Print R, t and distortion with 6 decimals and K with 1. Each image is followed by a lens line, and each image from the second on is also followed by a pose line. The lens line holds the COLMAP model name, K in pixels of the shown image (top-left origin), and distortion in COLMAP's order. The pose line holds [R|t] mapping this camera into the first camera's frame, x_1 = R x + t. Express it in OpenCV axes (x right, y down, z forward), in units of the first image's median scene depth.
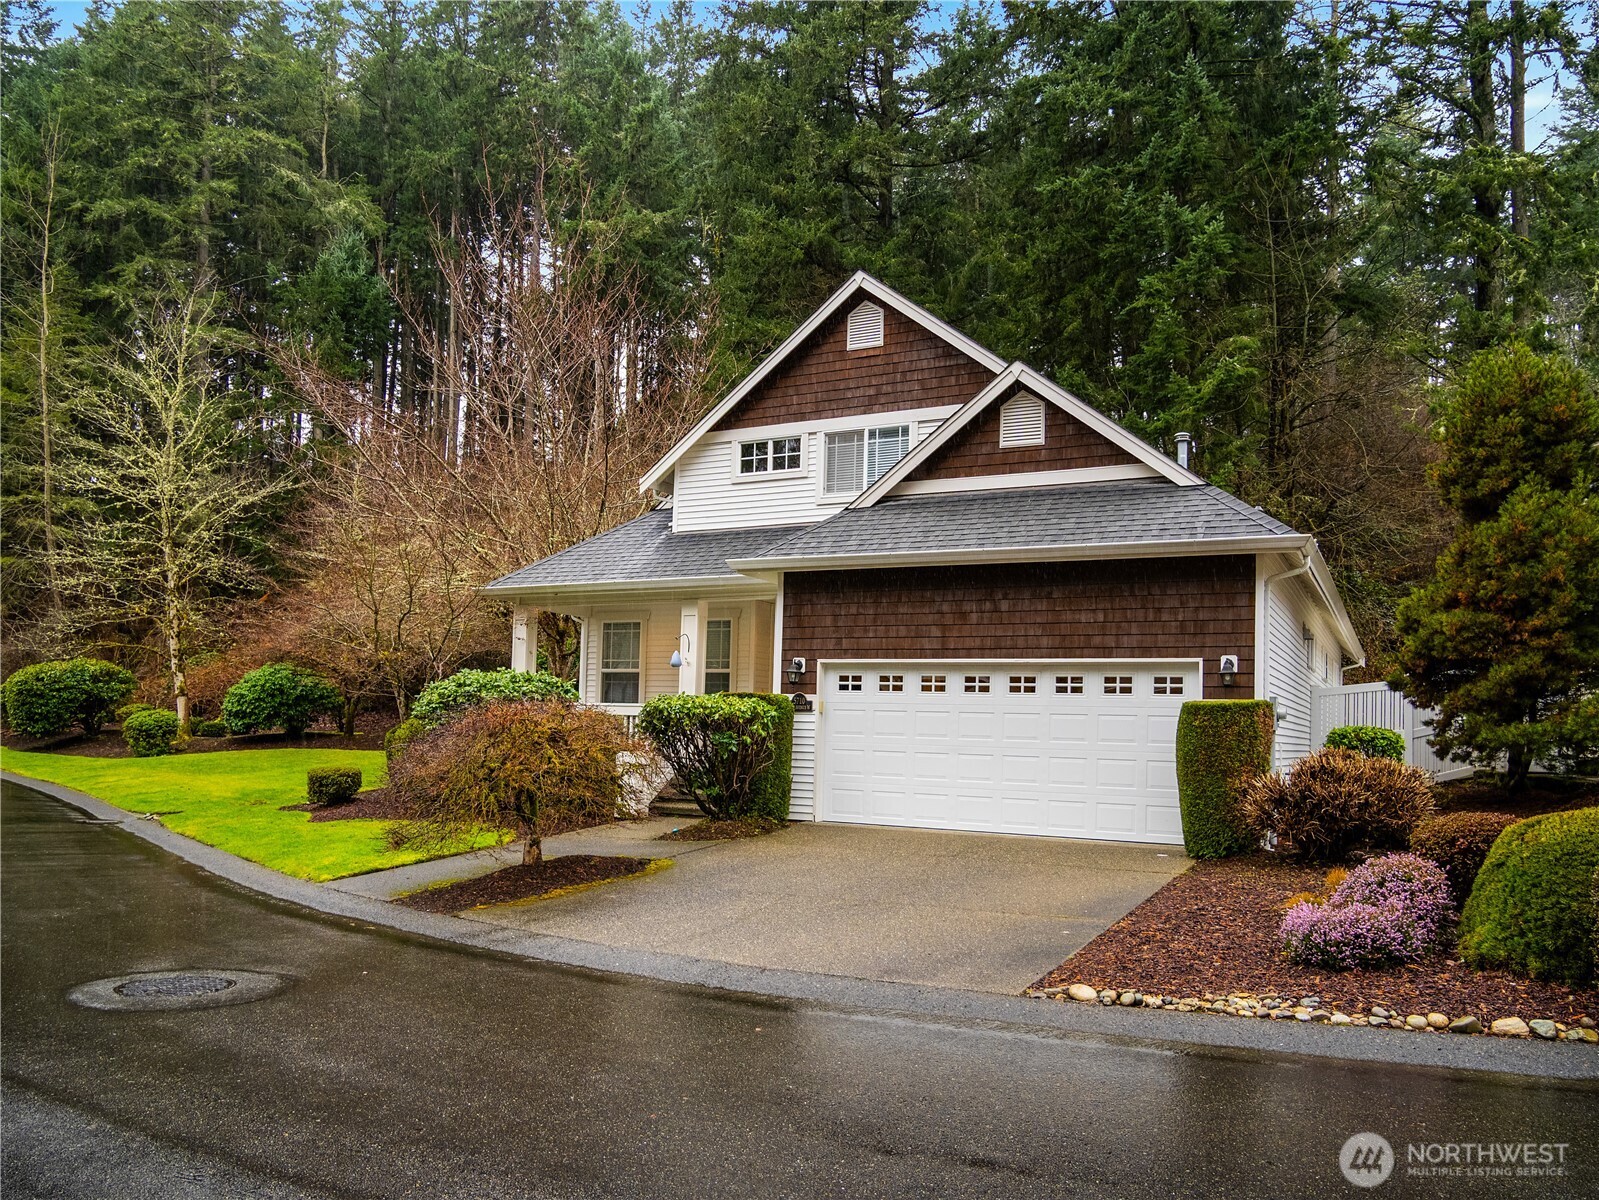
lens RADIAL K [[1228.9, 0, 802.1], [0, 1228.9, 665.6], [0, 0, 1]] dist [-0.029648, 0.001175]
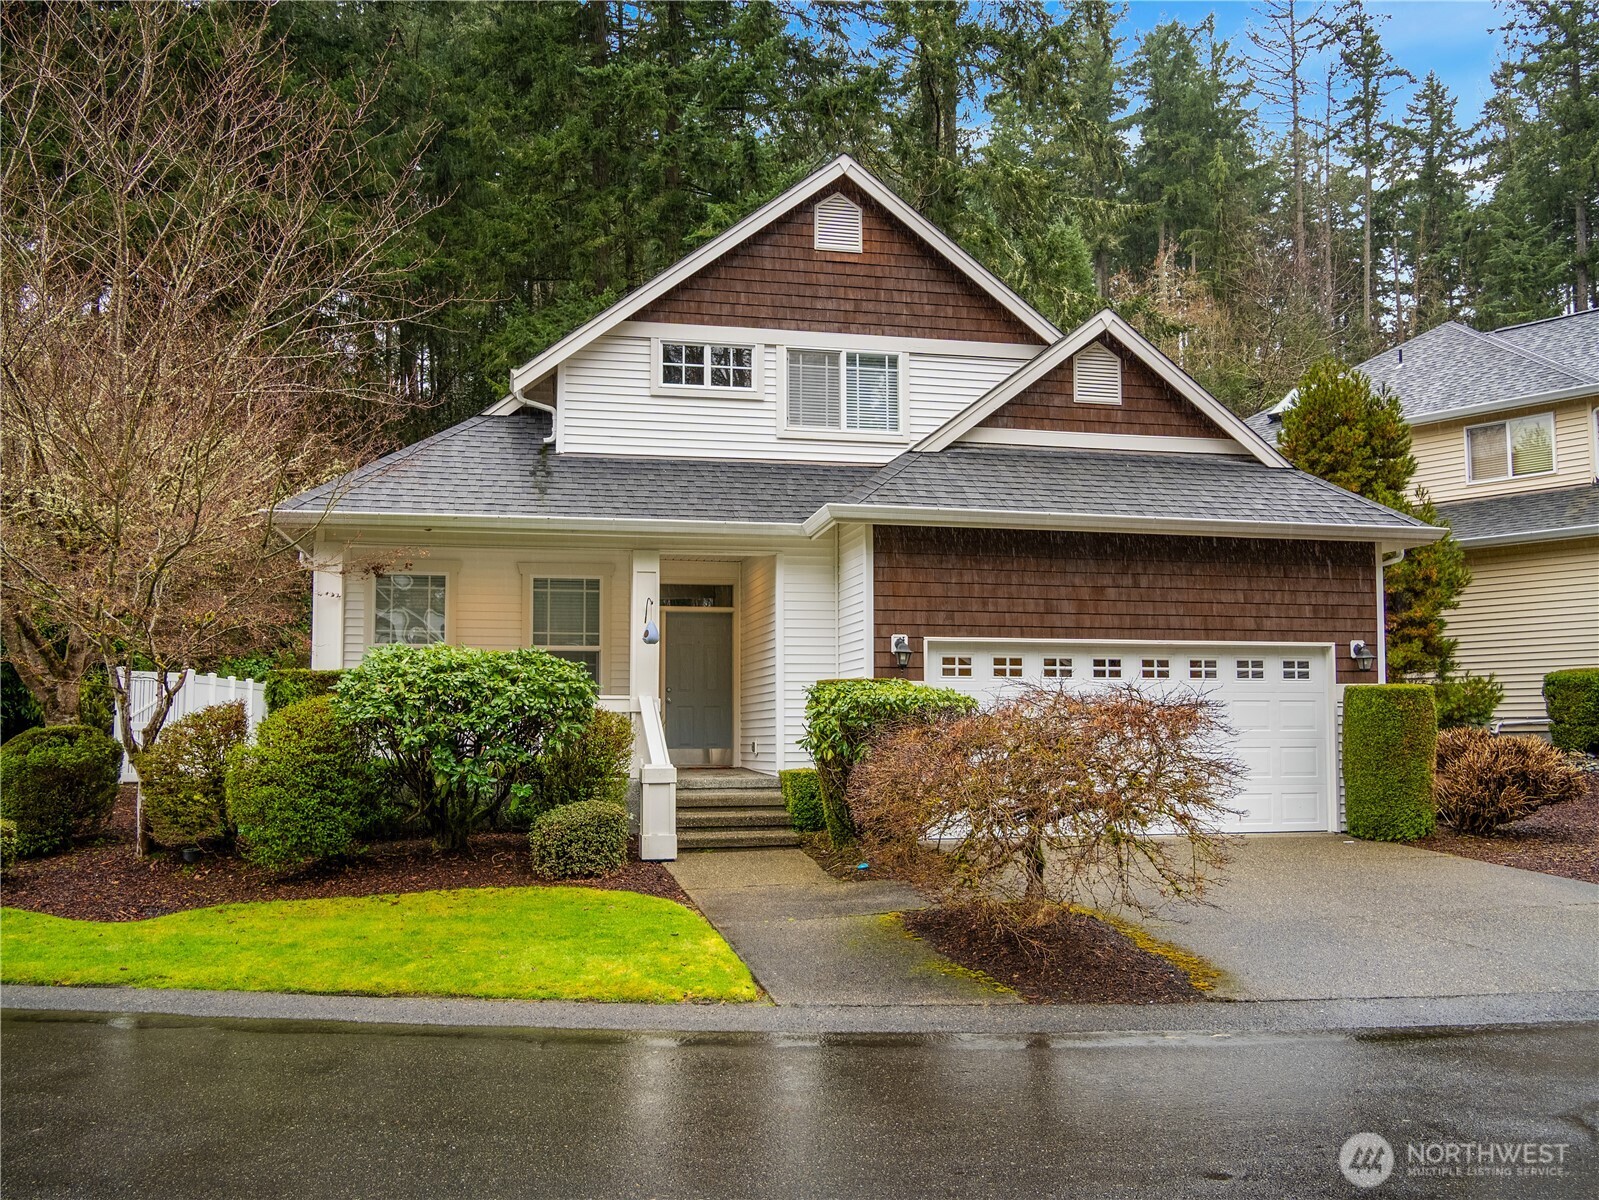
lens RADIAL K [[1420.6, 0, 801.5], [0, 1420.6, 637.2], [0, 0, 1]] dist [-0.032789, 0.009352]
pose [[0.753838, 0.012732, 0.656936, -0.603134], [-0.013147, 0.999904, -0.004292, 0.000075], [-0.656928, -0.005401, 0.753934, 0.323196]]
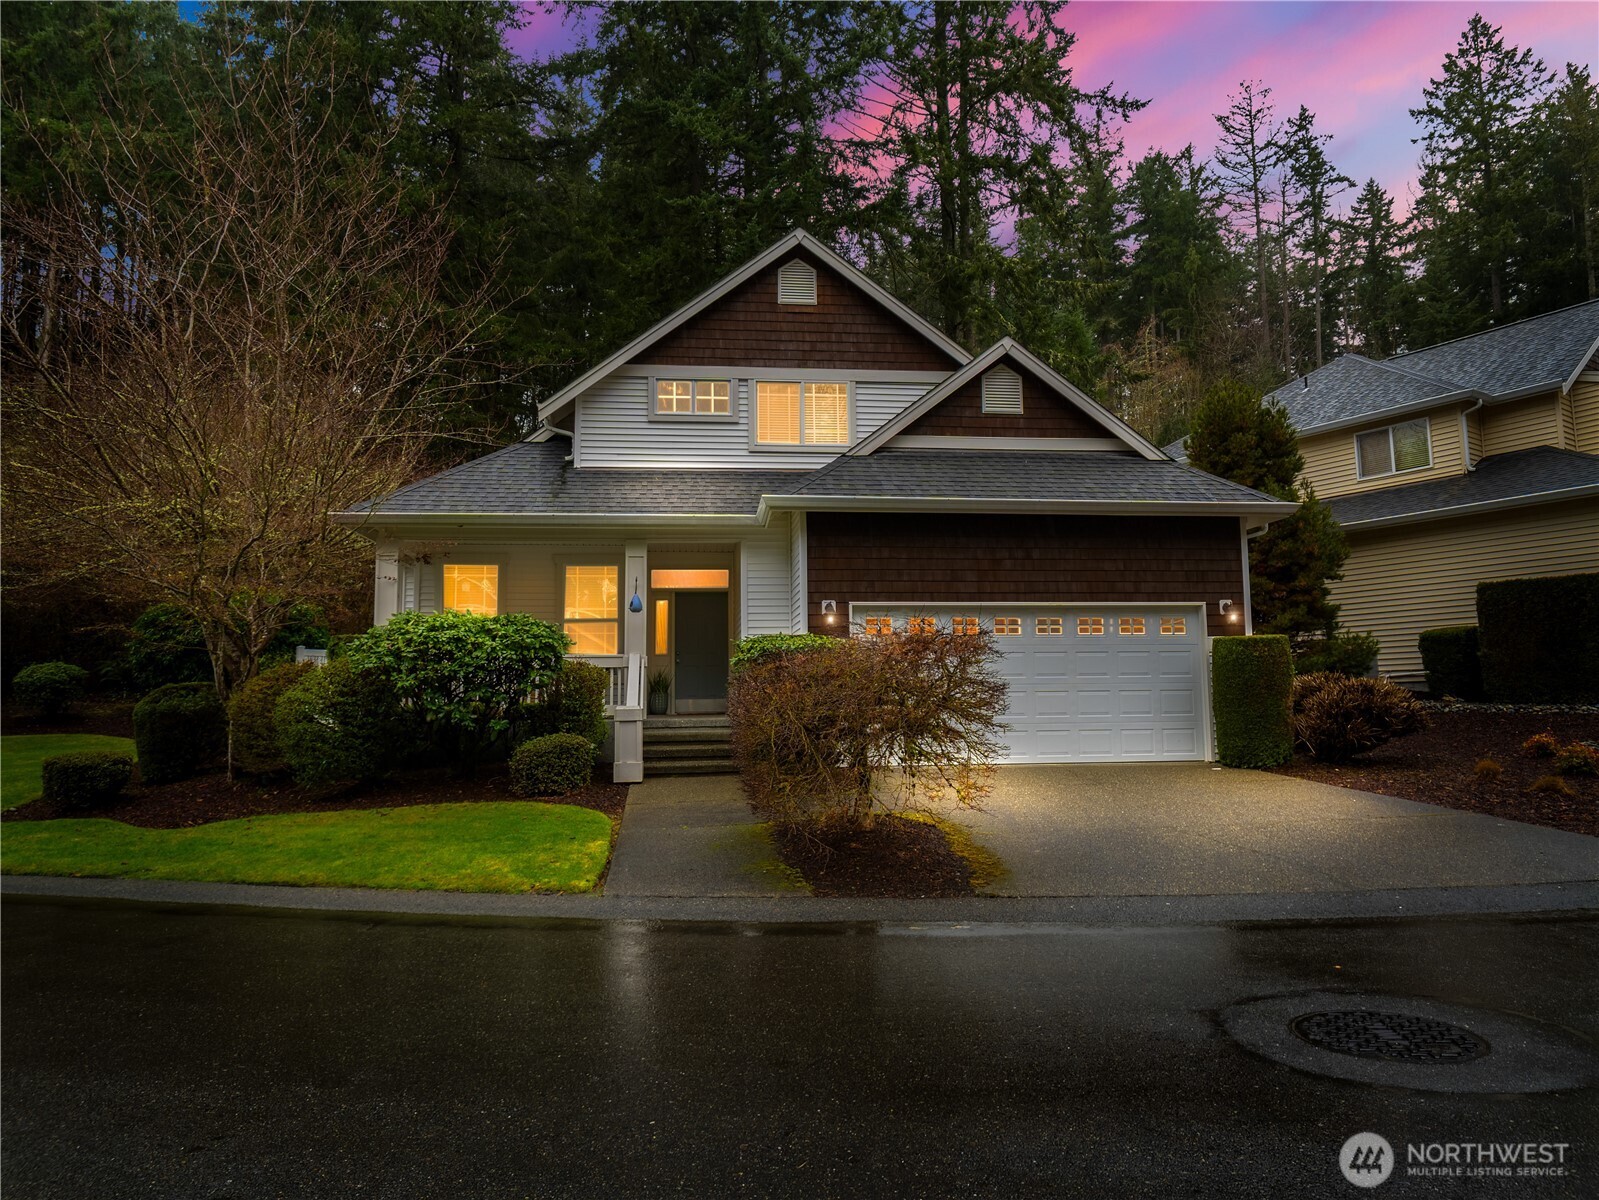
lens RADIAL K [[1039.9, 0, 799.5], [0, 1039.9, 600.0], [0, 0, 1]] dist [-0.003842, -0.006601]
pose [[0.821978, 0.019211, 0.569195, -0.457161], [0.003663, 0.999232, -0.039014, 0.023721], [-0.569508, 0.034153, 0.821276, 0.305080]]
